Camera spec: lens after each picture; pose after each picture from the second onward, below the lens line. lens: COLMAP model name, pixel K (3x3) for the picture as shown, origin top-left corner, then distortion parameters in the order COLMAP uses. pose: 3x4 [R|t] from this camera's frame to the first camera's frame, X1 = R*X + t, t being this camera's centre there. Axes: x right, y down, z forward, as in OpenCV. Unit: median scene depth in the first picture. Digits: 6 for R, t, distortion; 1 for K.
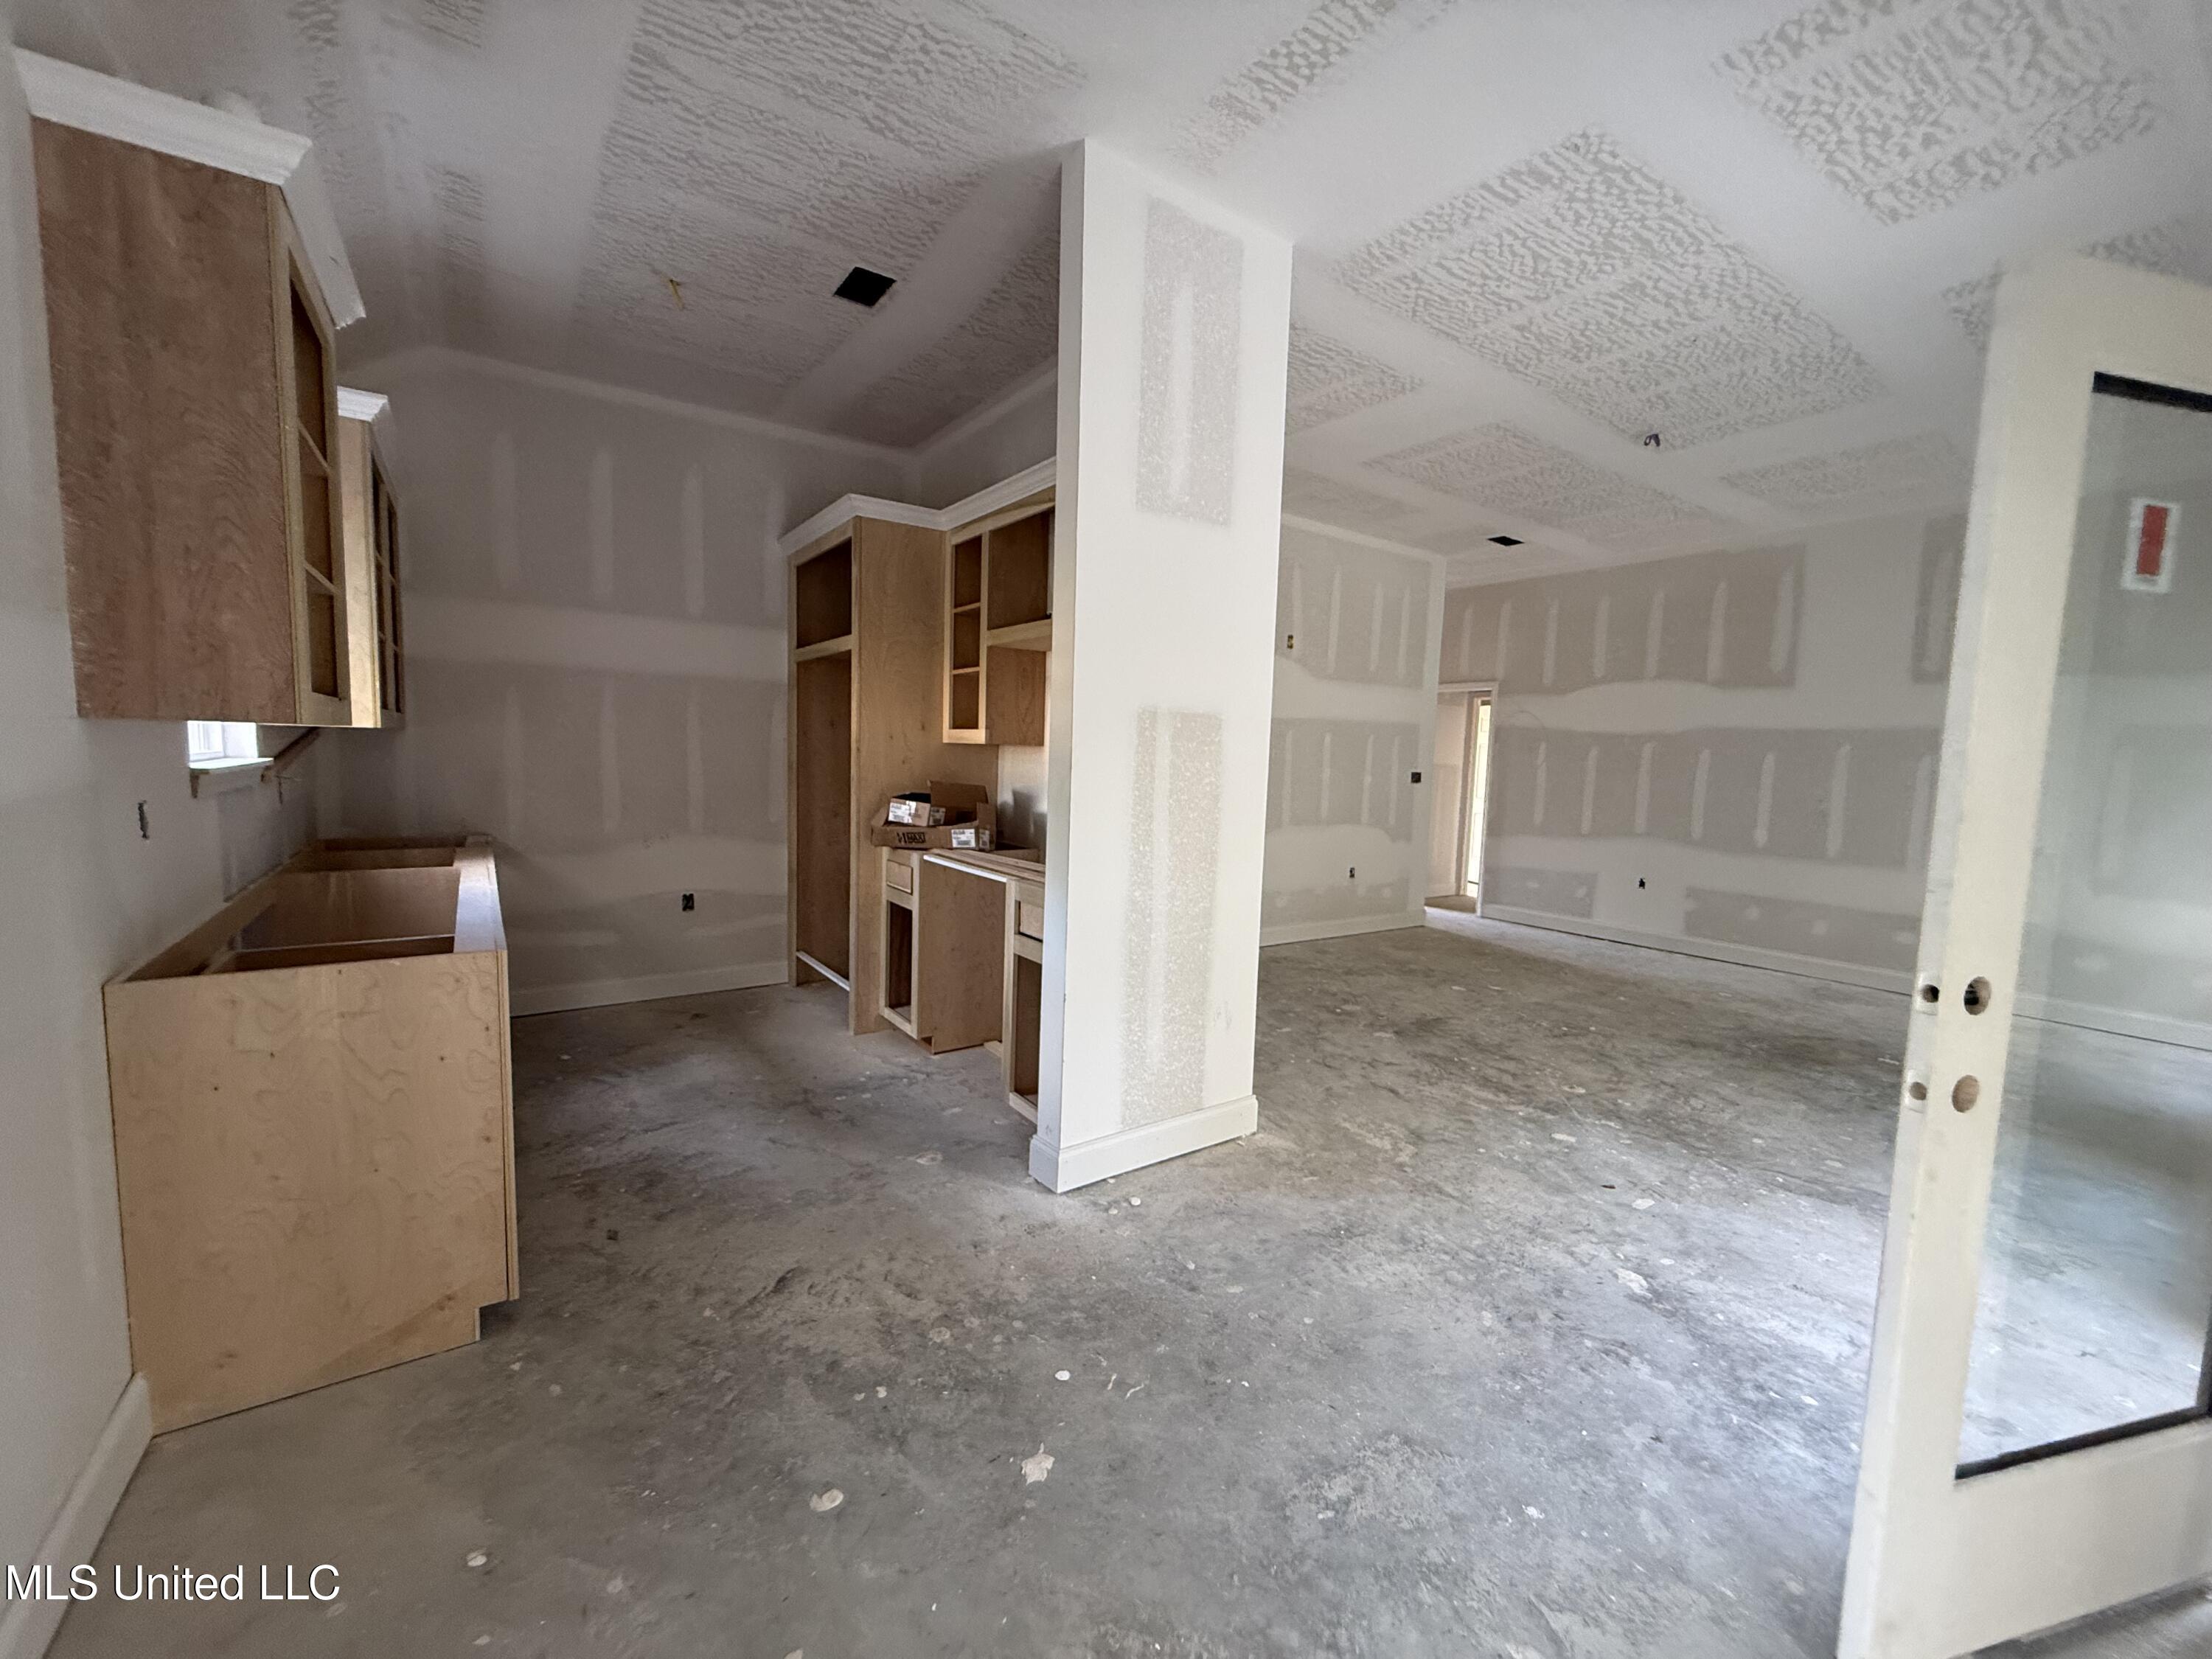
lens RADIAL K [[882.4, 0, 1110.3], [0, 882.4, 834.7], [0, 0, 1]] dist [-0.008742, -0.000243]
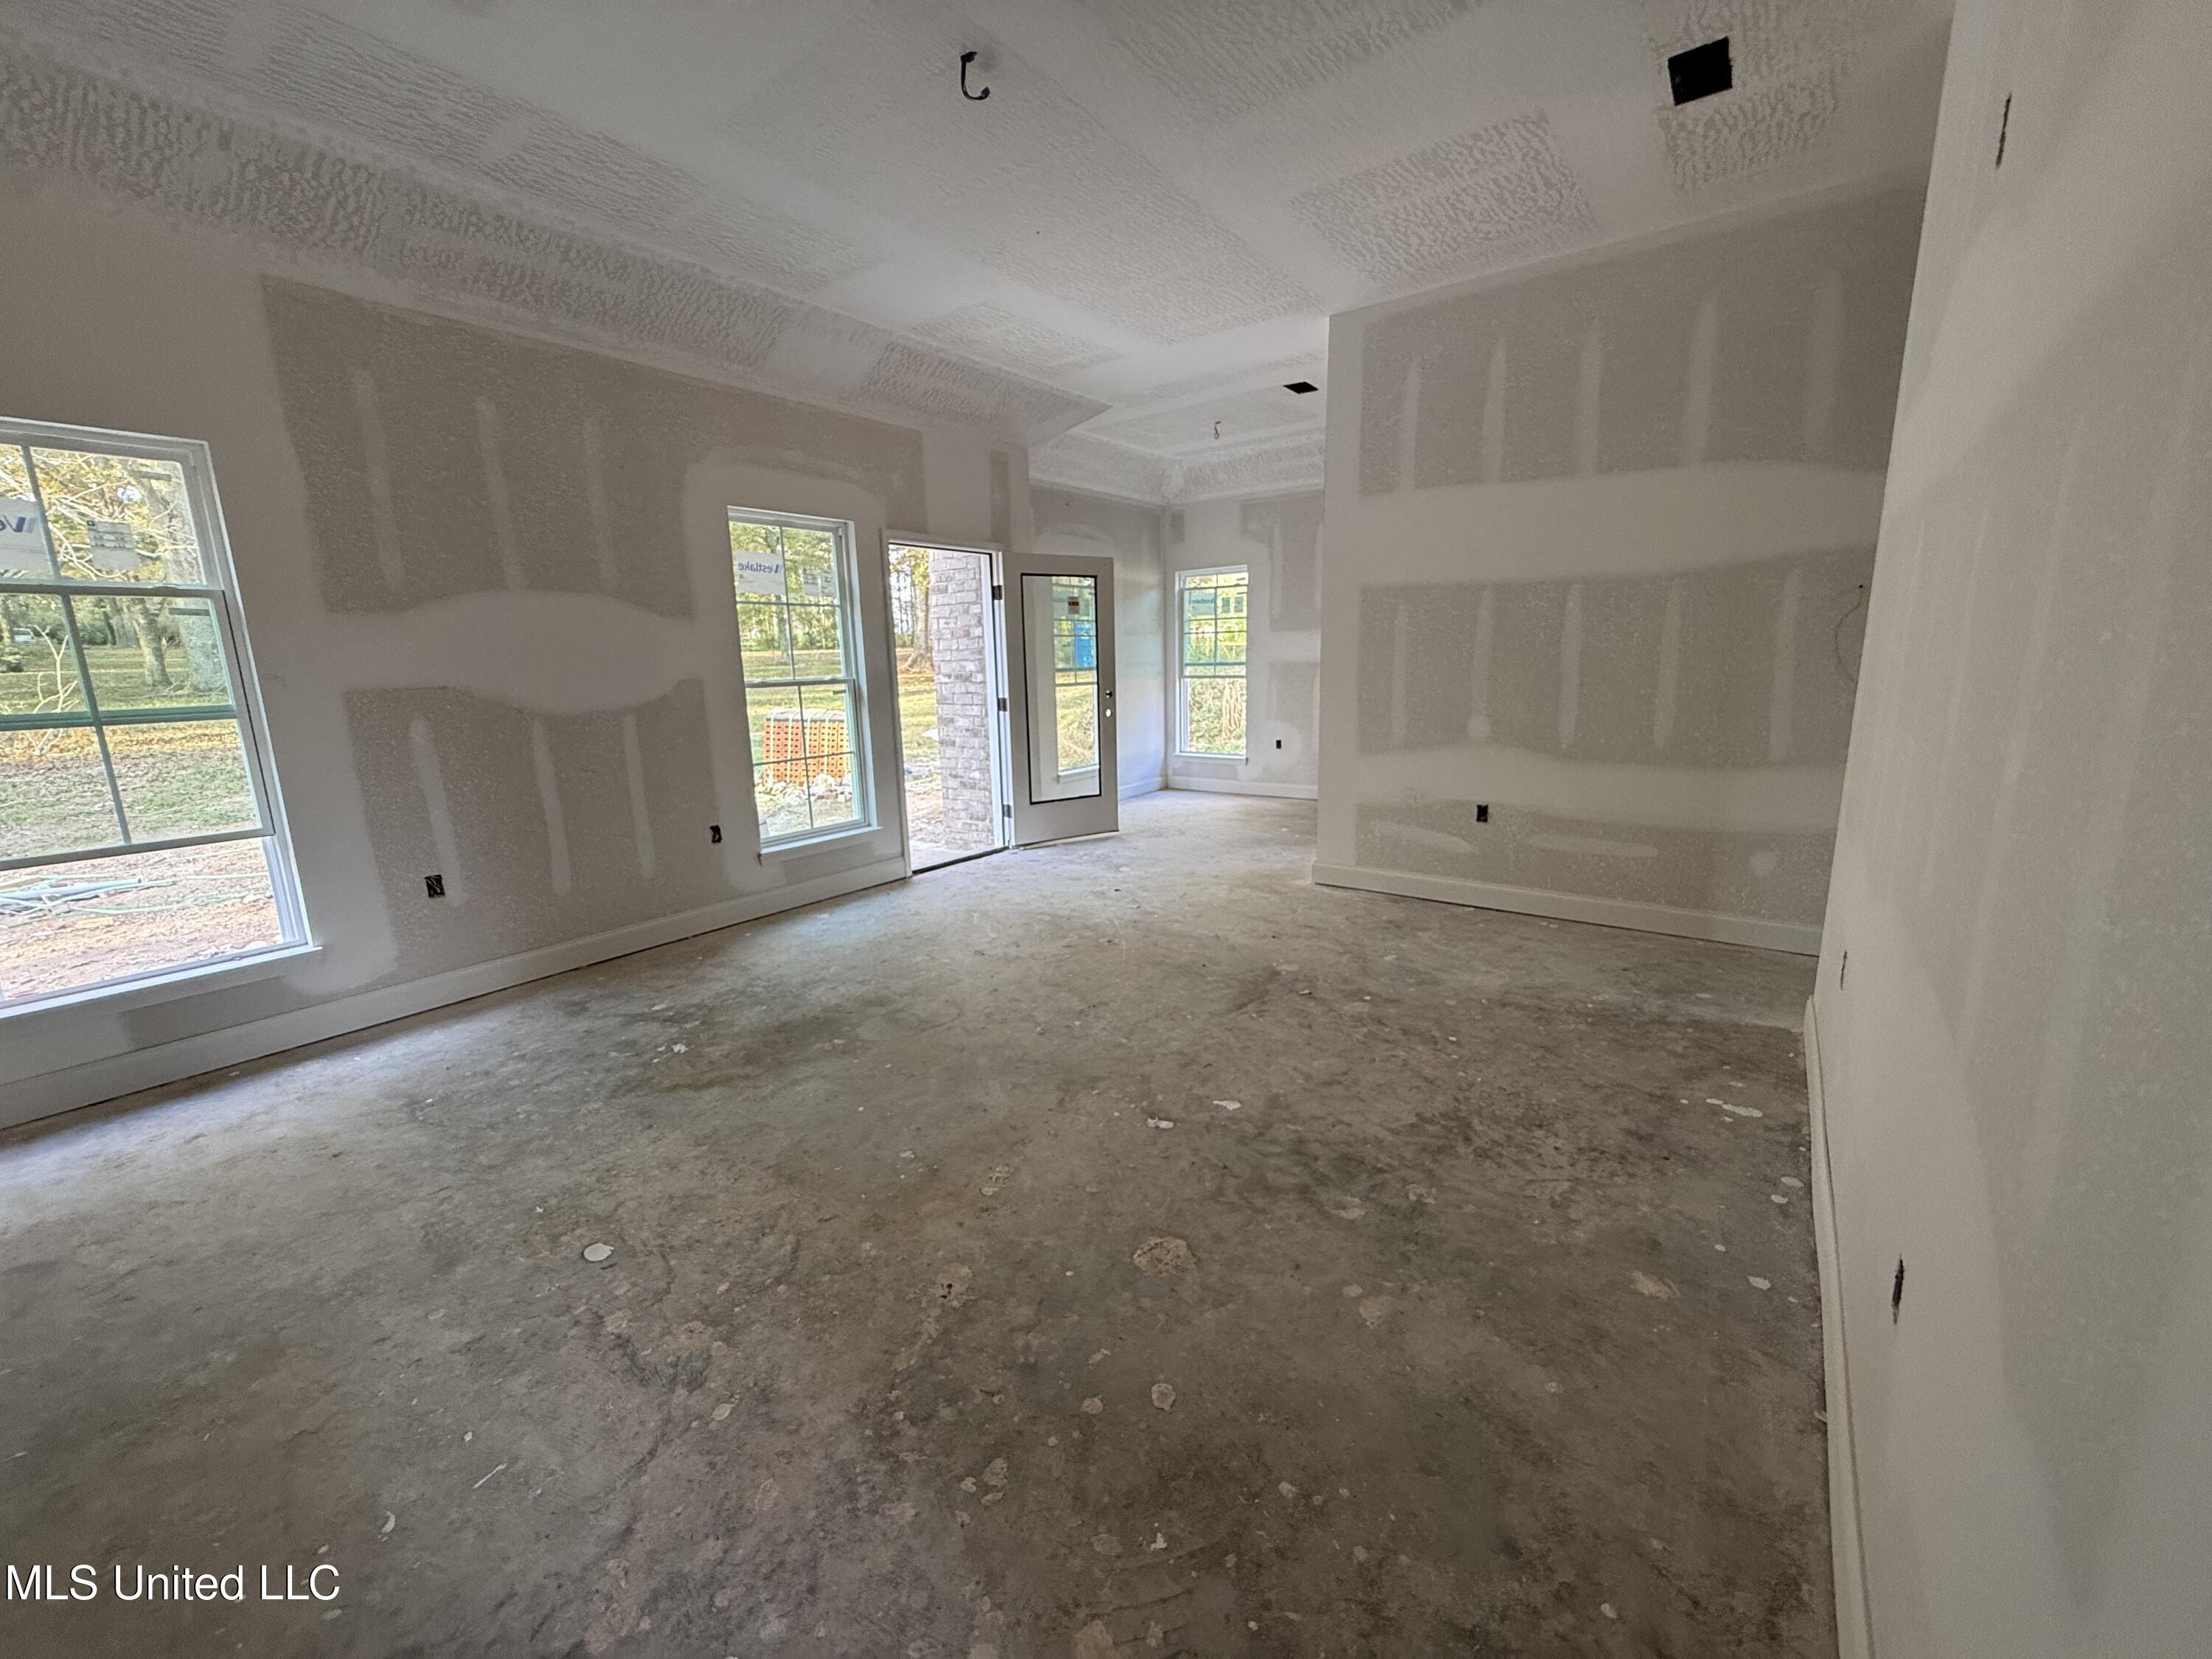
lens RADIAL K [[882.4, 0, 1119.2], [0, 882.4, 835.1], [0, 0, 1]] dist [-0.008742, -0.000243]
pose [[-0.946132, 0.061405, -0.317906, 0.769768], [-0.026337, 0.964003, 0.264583, -0.131155], [0.322709, 0.258703, -0.910457, 1.781366]]
